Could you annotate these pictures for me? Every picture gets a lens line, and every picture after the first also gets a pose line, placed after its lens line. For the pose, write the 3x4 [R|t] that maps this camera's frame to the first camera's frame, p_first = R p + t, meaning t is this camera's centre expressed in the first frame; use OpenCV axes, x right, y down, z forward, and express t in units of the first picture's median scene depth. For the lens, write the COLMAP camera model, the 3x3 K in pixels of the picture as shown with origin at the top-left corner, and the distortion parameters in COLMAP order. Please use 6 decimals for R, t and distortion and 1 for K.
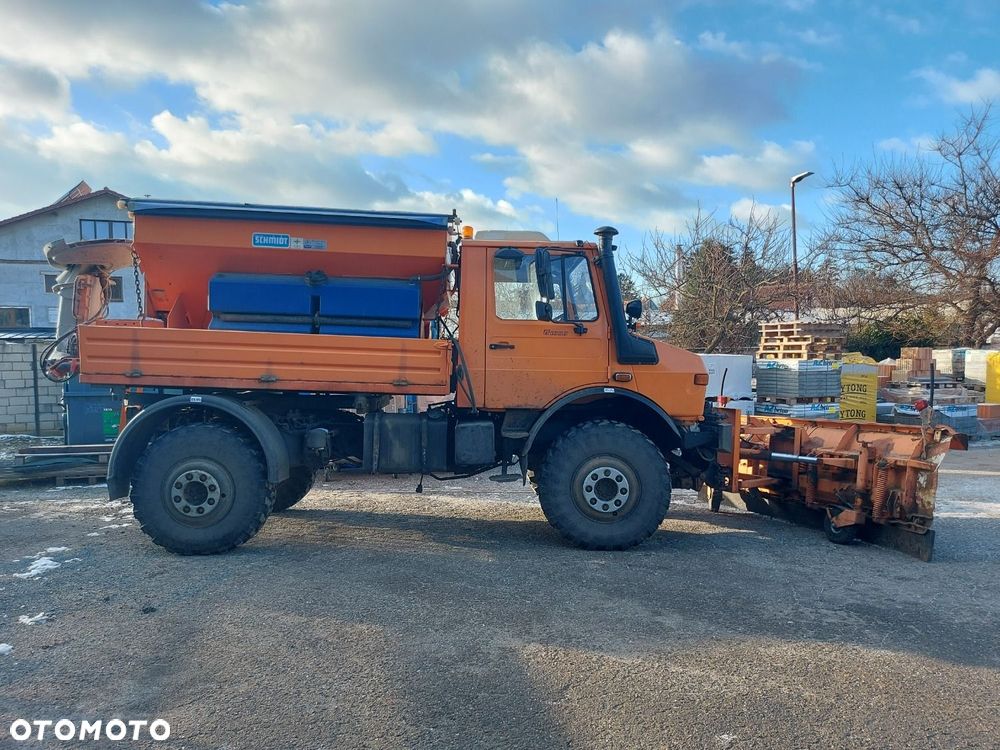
lens RADIAL K [[715.4, 0, 500.0], [0, 715.4, 375.0], [0, 0, 1]] dist [0.095596, -0.121490]
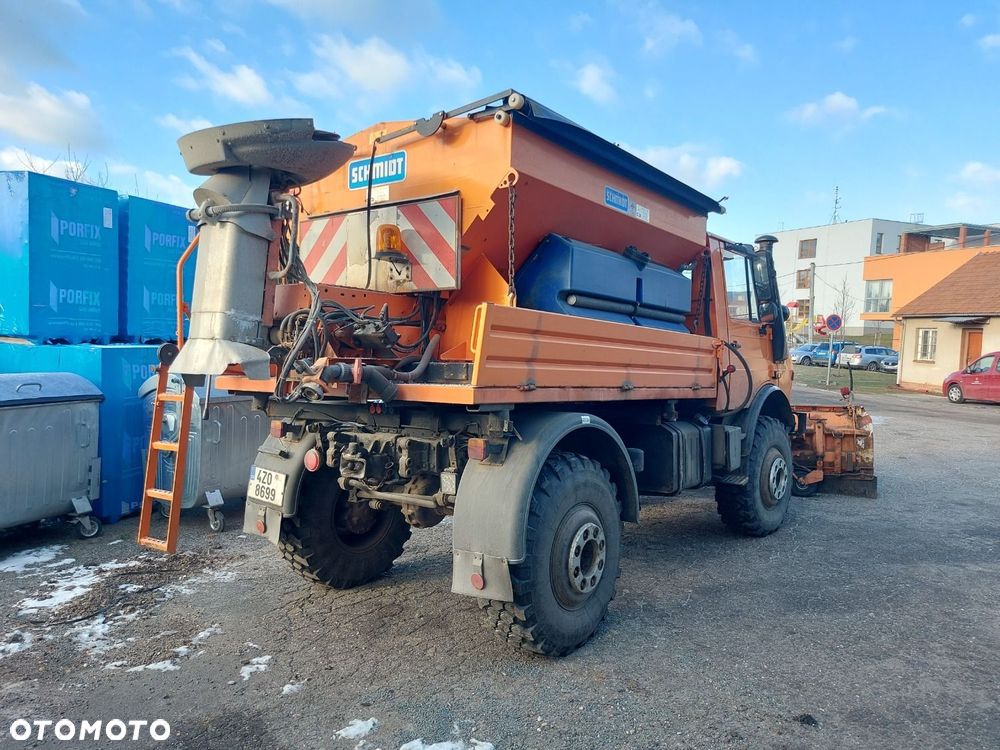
lens RADIAL K [[715.4, 0, 500.0], [0, 715.4, 375.0], [0, 0, 1]] dist [0.095596, -0.121490]
pose [[0.650126, -0.019303, 0.759581, -0.974888], [0.000949, 0.999697, 0.024593, -0.025253], [-0.759826, -0.015267, 0.649948, 0.619154]]
